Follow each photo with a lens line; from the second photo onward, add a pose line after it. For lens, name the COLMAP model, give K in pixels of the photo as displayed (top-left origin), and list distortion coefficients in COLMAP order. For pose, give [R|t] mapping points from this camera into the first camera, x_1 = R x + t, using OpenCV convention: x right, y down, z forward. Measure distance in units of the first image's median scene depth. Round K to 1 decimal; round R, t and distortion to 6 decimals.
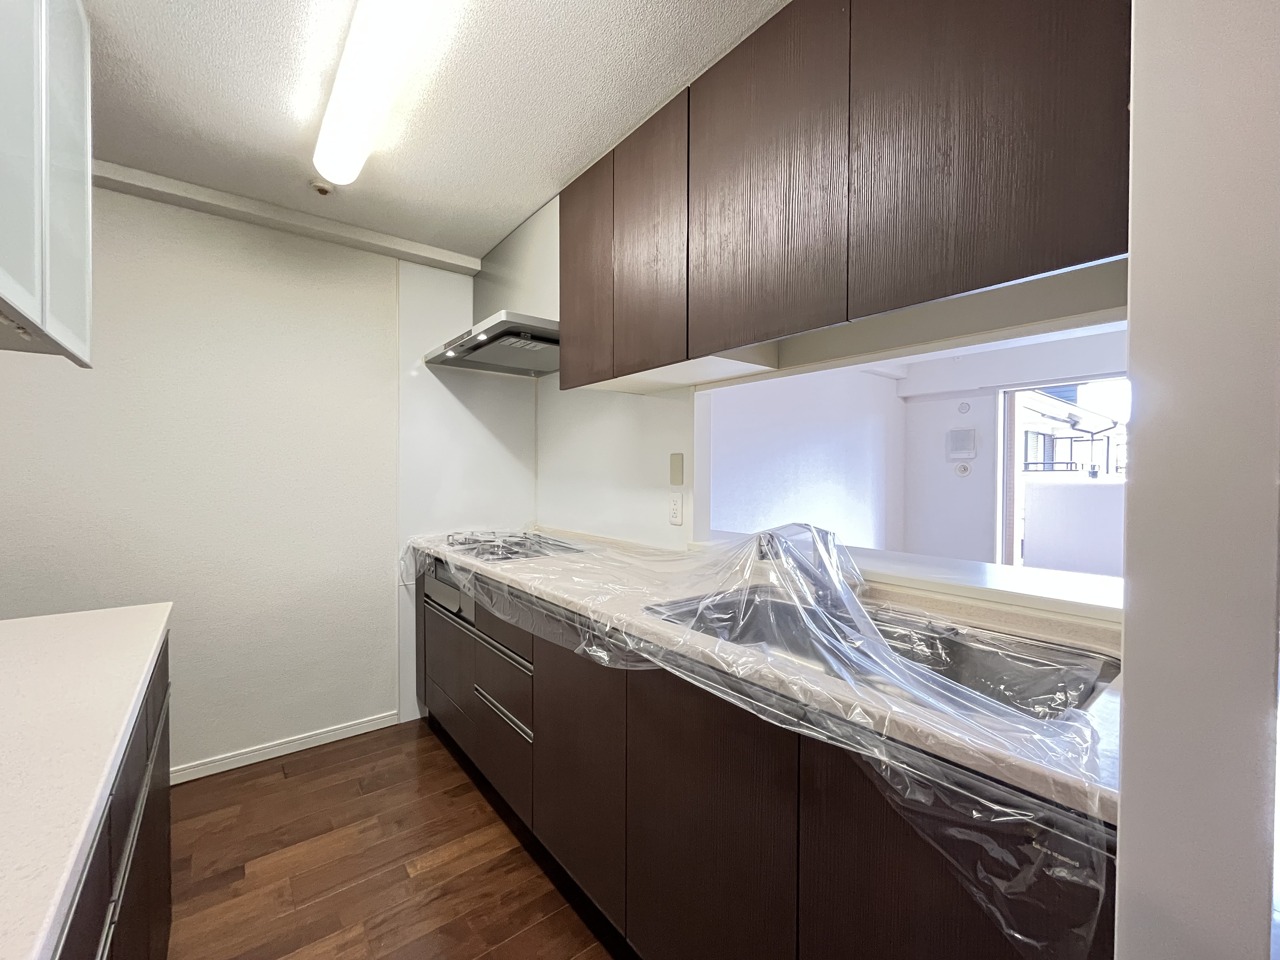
lens RADIAL K [[522.1, 0, 640.0], [0, 522.1, 480.0], [0, 0, 1]] dist [0.001620, -0.000026]
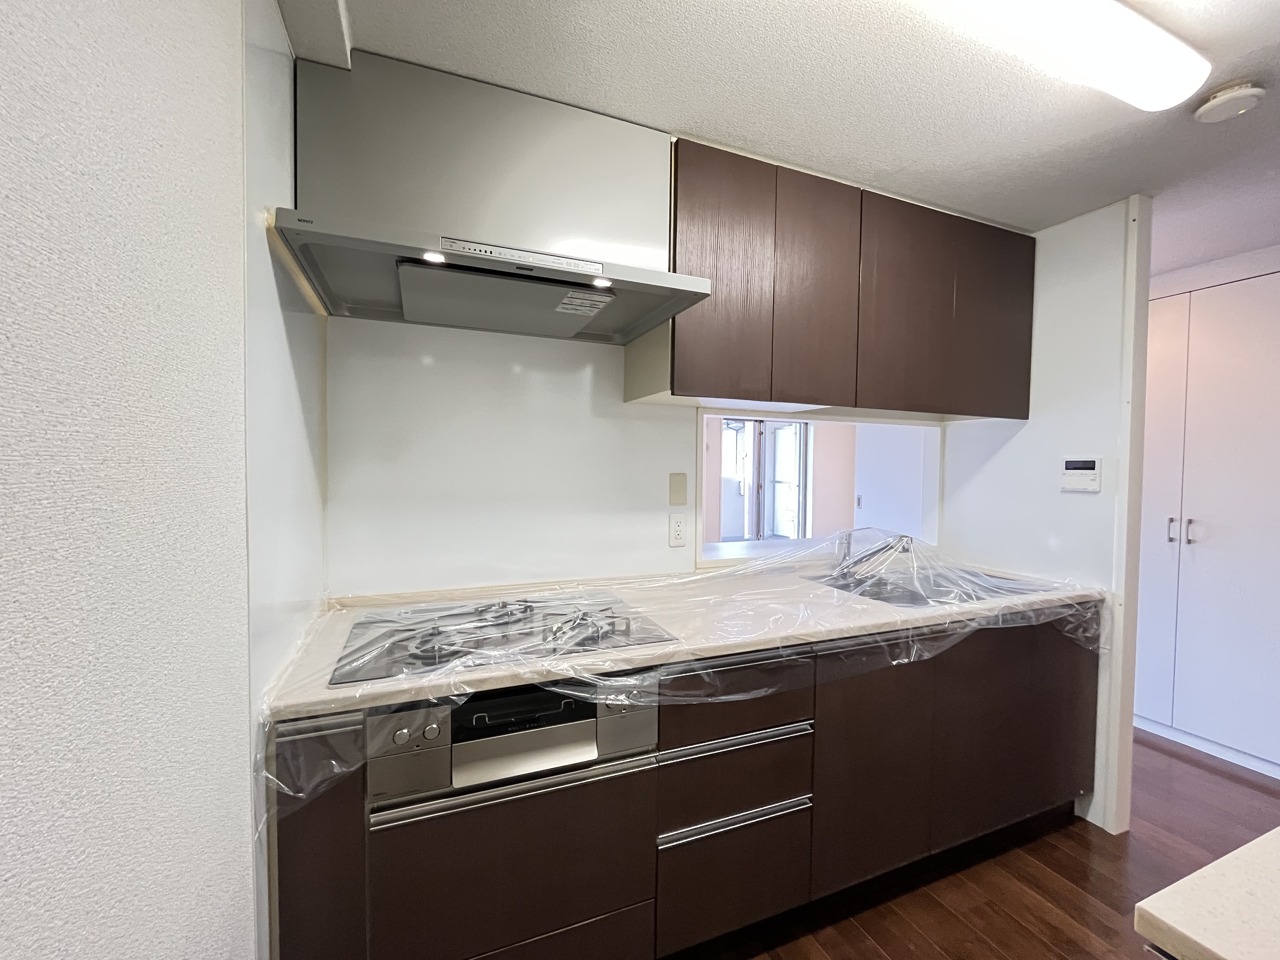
lens RADIAL K [[522.1, 0, 640.0], [0, 522.1, 480.0], [0, 0, 1]] dist [0.001620, -0.000026]
pose [[0.278086, -0.027437, 0.960164, -1.105605], [0.004451, 0.999618, 0.027275, -0.080368], [-0.960546, -0.003312, 0.278101, 1.004766]]
